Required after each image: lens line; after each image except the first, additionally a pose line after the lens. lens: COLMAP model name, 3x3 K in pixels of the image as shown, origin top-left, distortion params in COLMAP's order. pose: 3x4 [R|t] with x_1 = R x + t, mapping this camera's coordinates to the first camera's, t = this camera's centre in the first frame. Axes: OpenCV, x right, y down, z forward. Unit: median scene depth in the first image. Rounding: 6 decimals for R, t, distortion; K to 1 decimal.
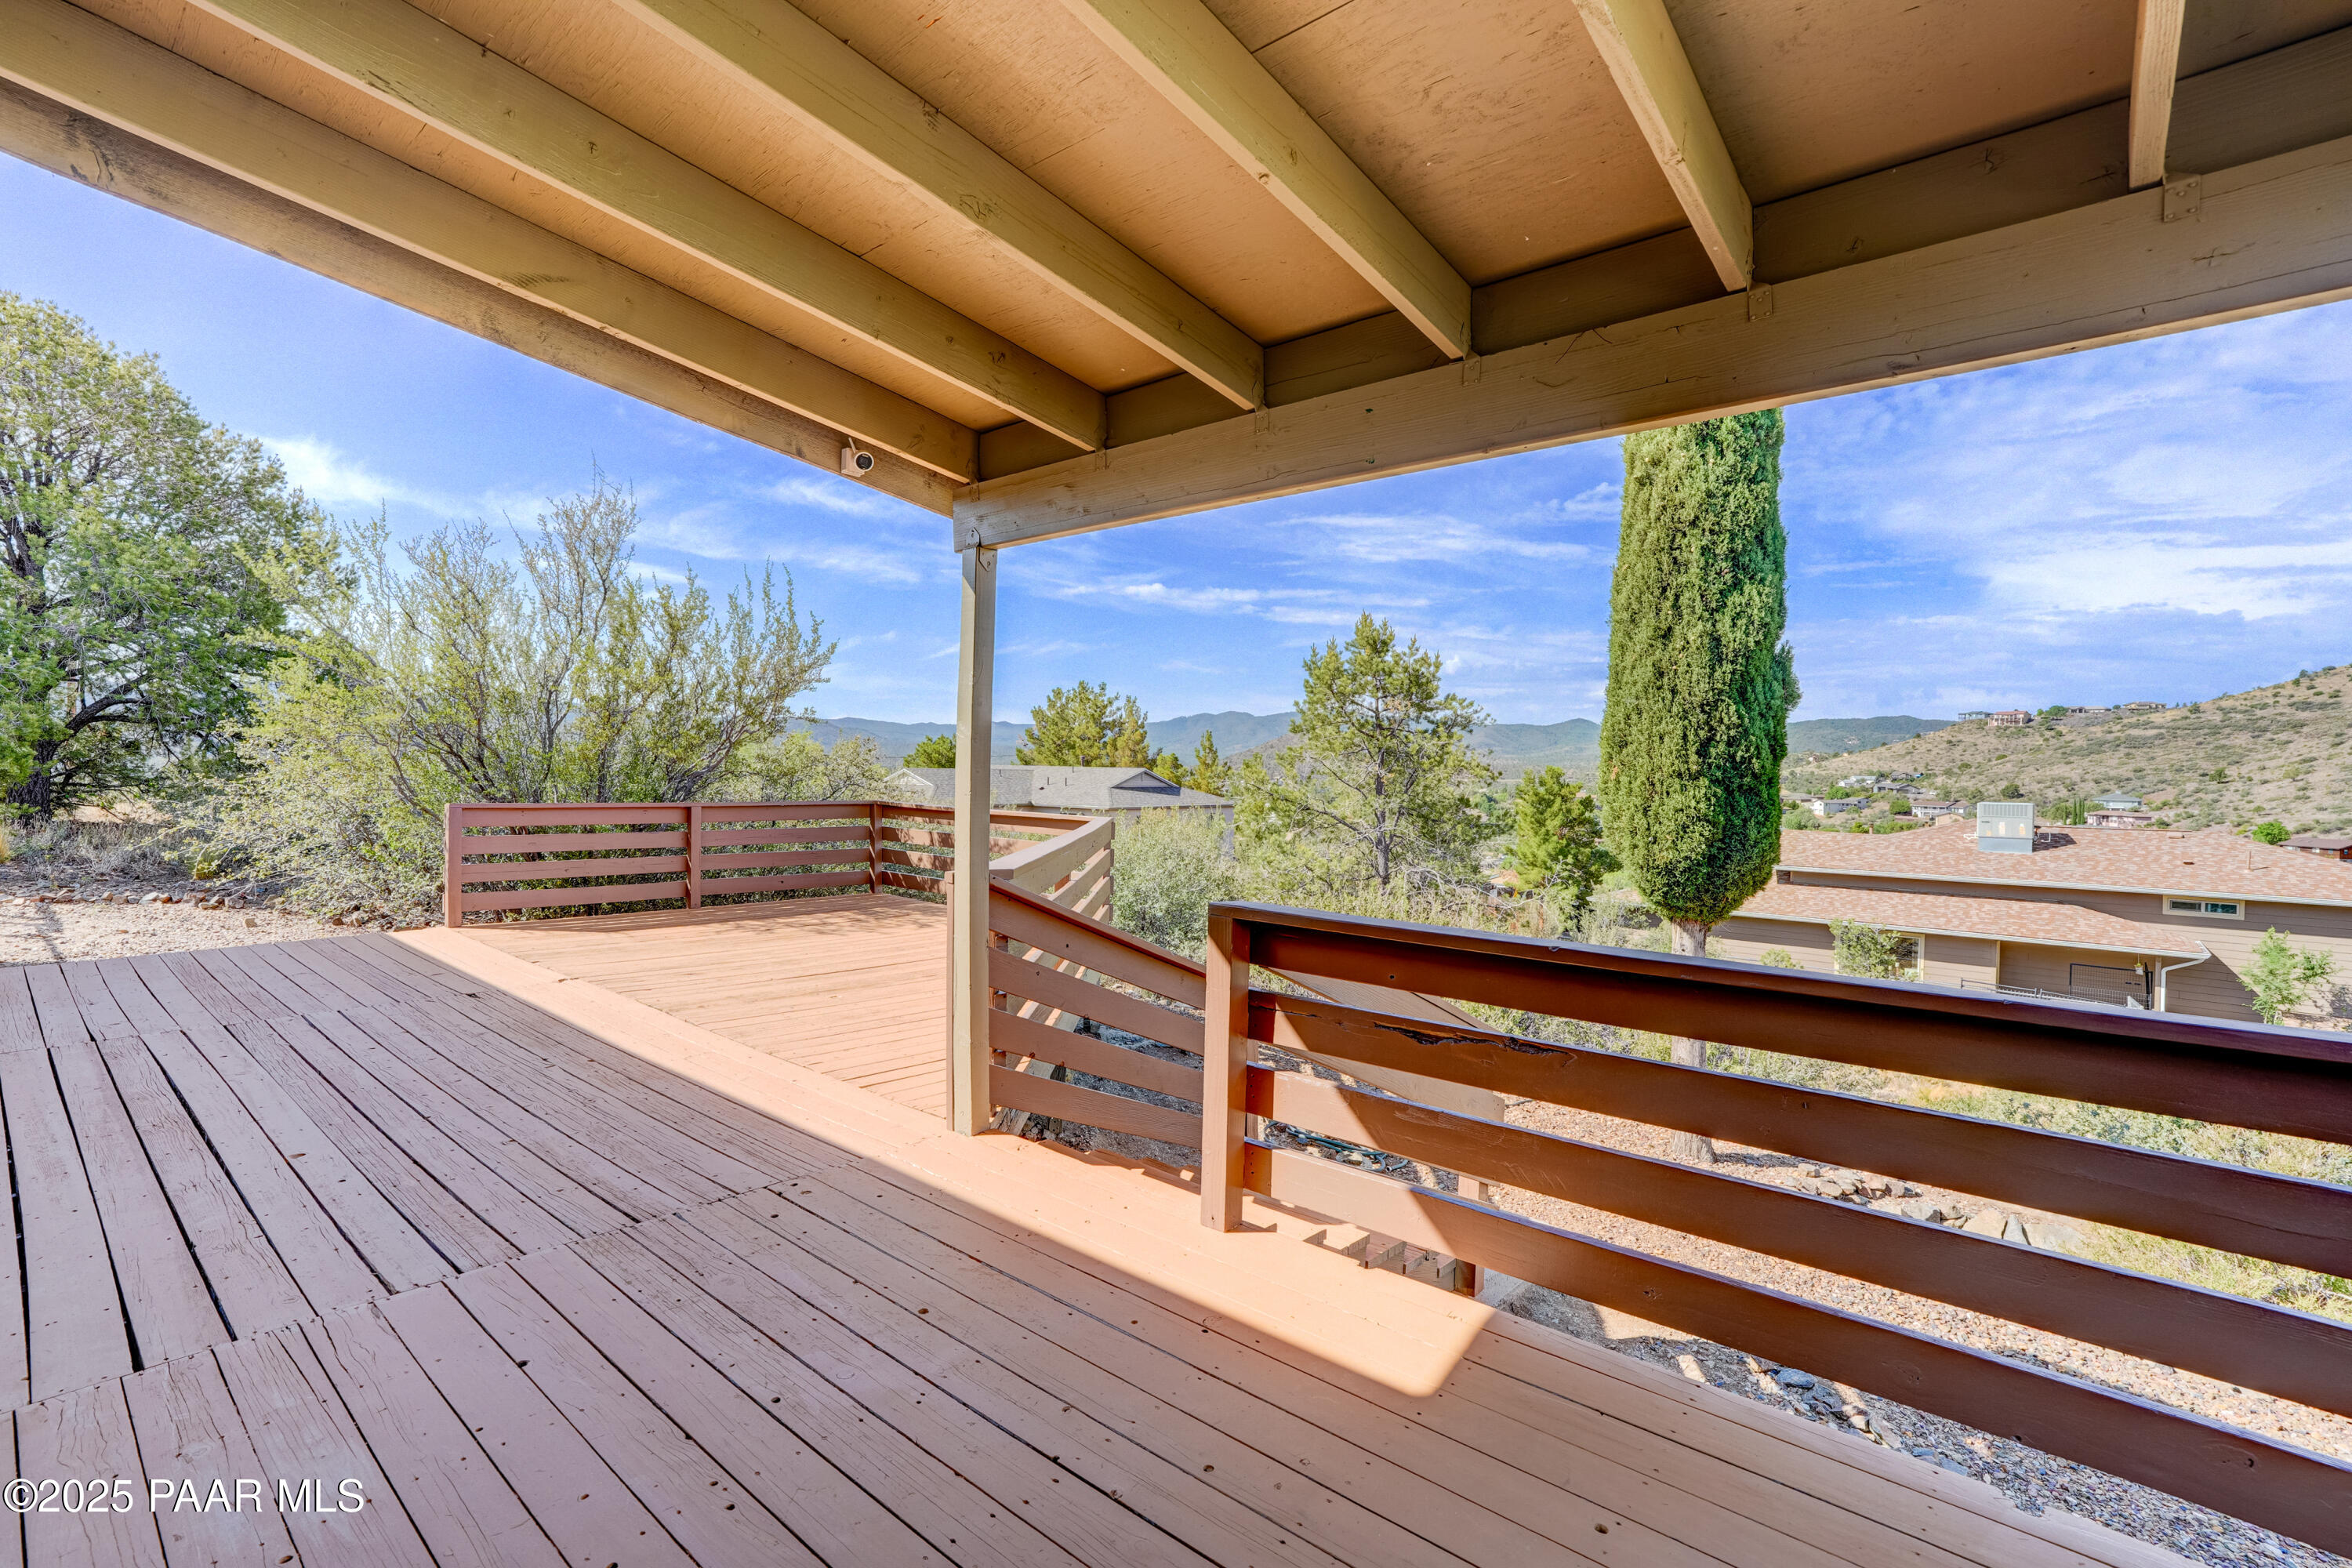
lens RADIAL K [[1072.9, 0, 1180.2], [0, 1072.9, 780.3], [0, 0, 1]] dist [-0.009974, 0.009052]
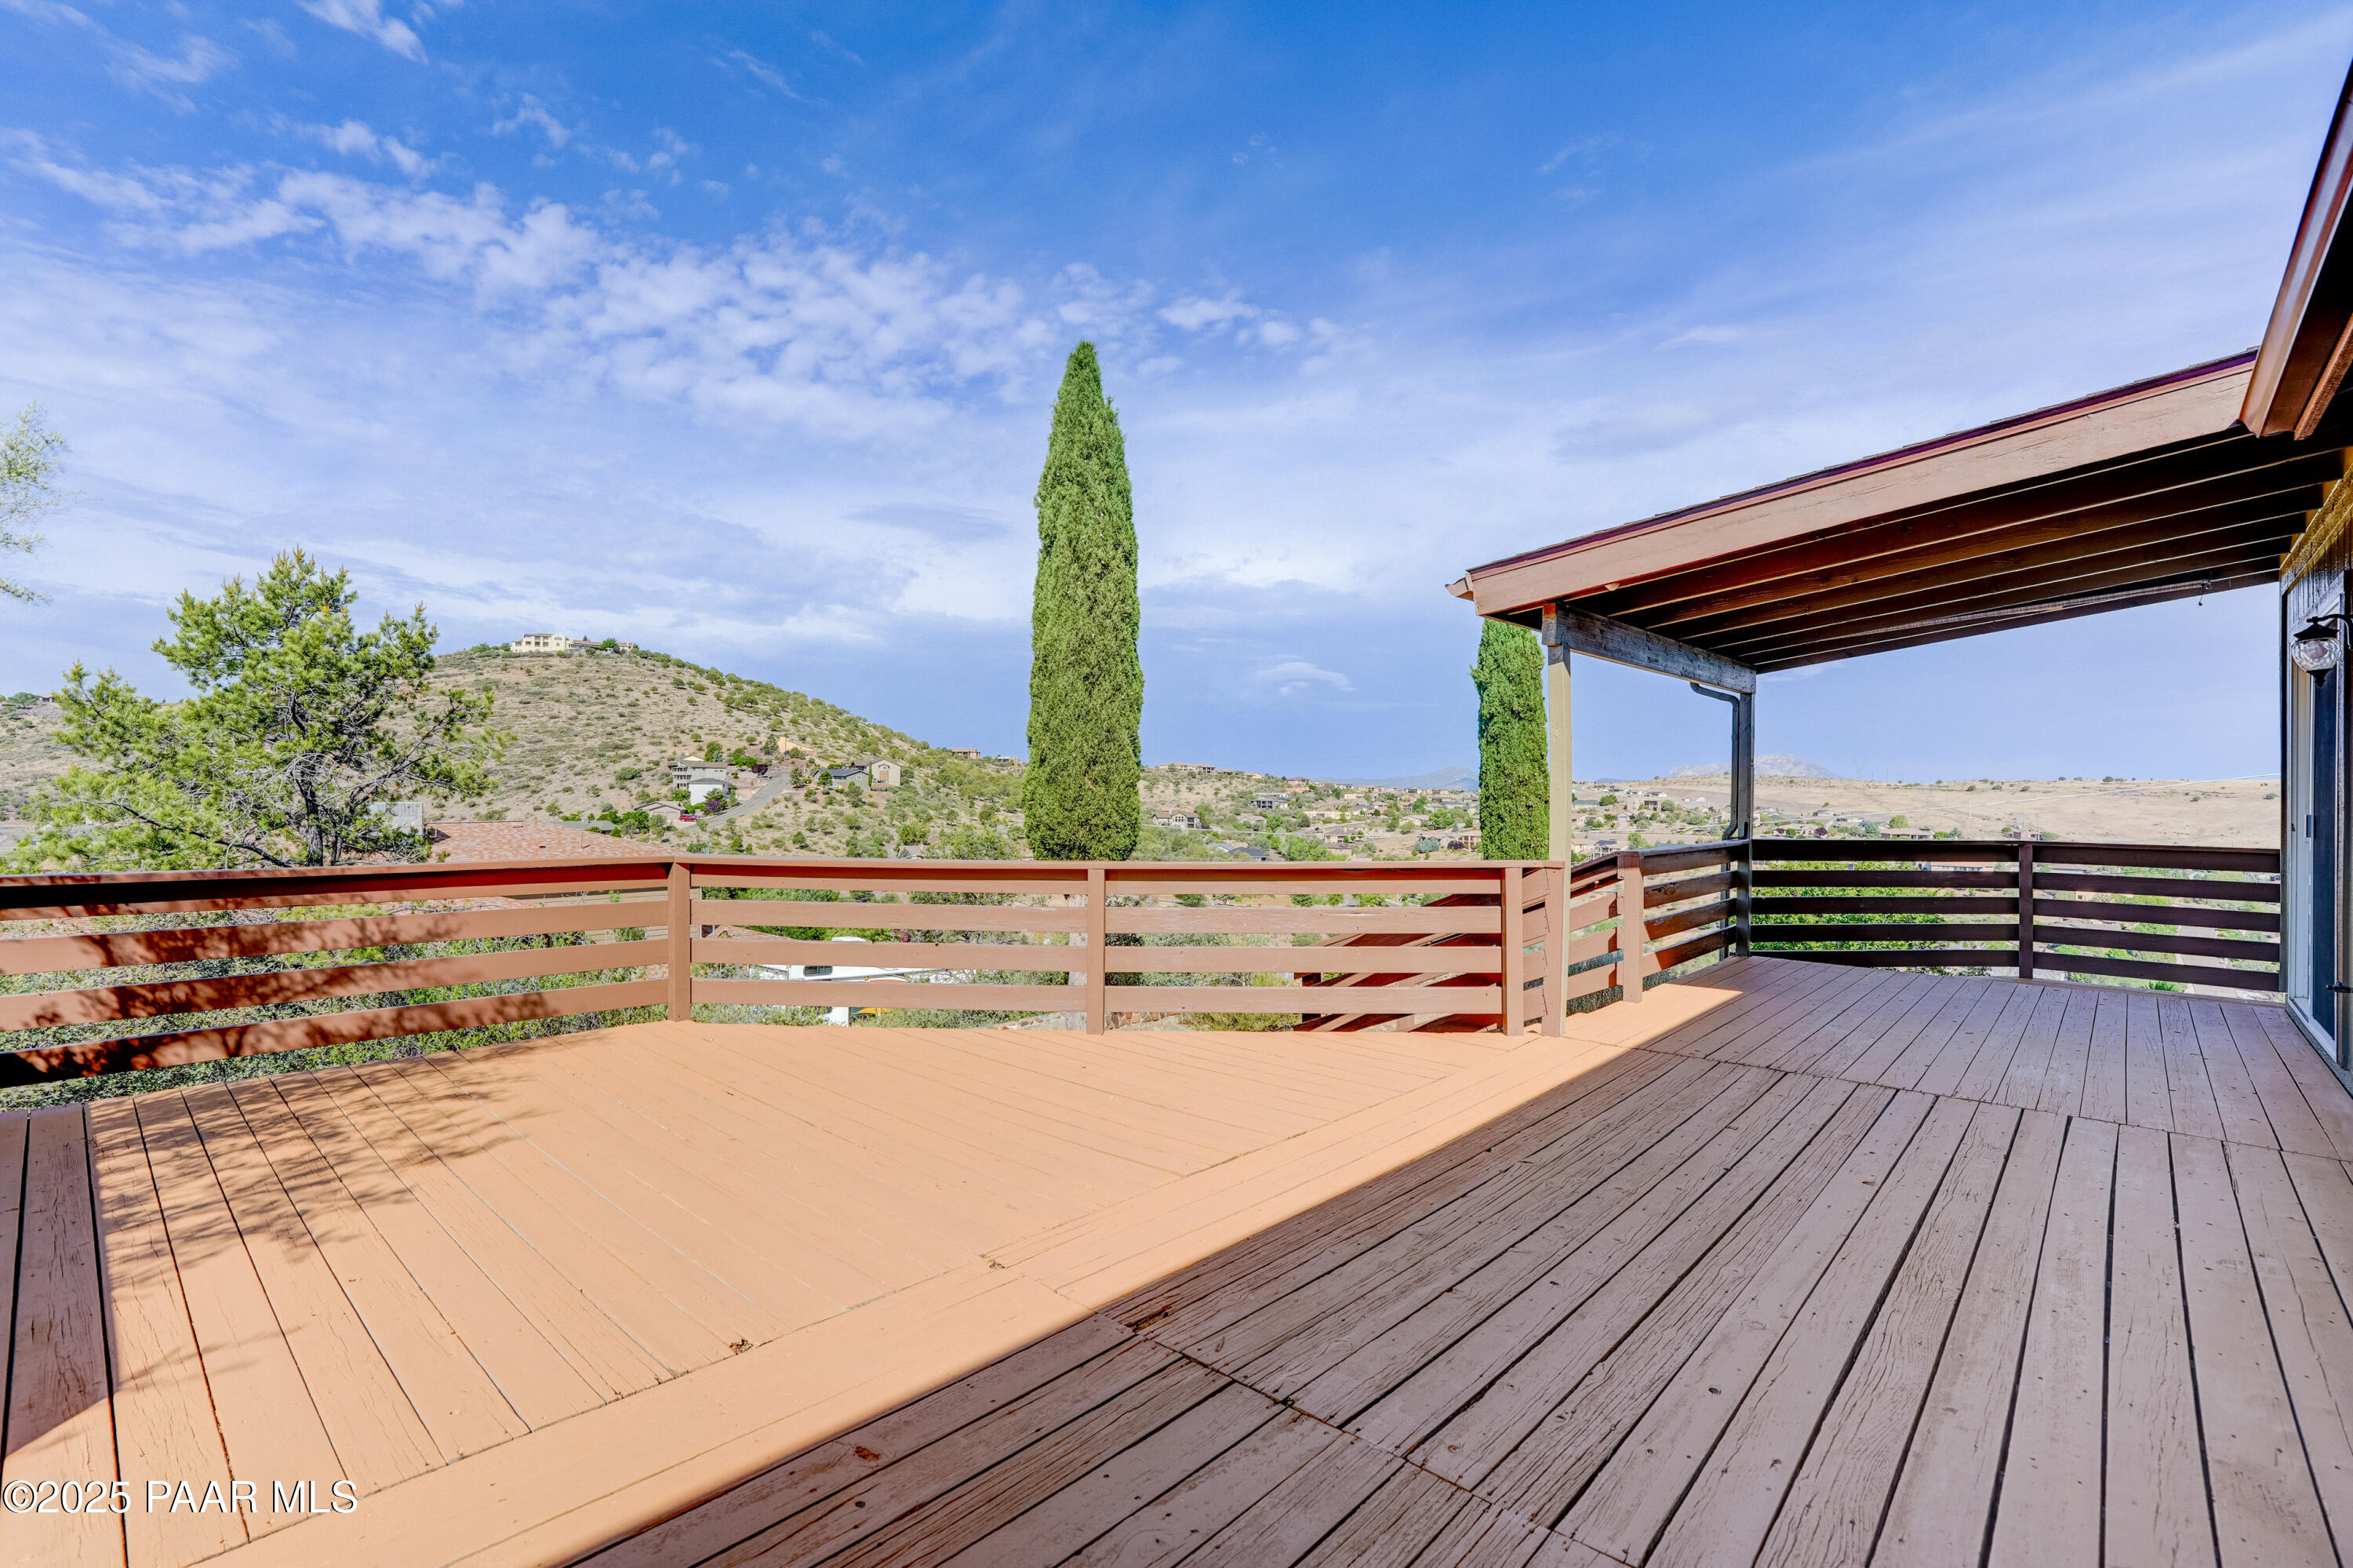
lens RADIAL K [[1073.4, 0, 1175.1], [0, 1073.4, 786.0], [0, 0, 1]] dist [-0.009974, 0.009052]
pose [[0.004748, -0.011368, 0.999924, -1.558330], [0.001727, 0.999934, 0.011360, -0.035565], [-0.999987, 0.001673, 0.004767, 1.399426]]
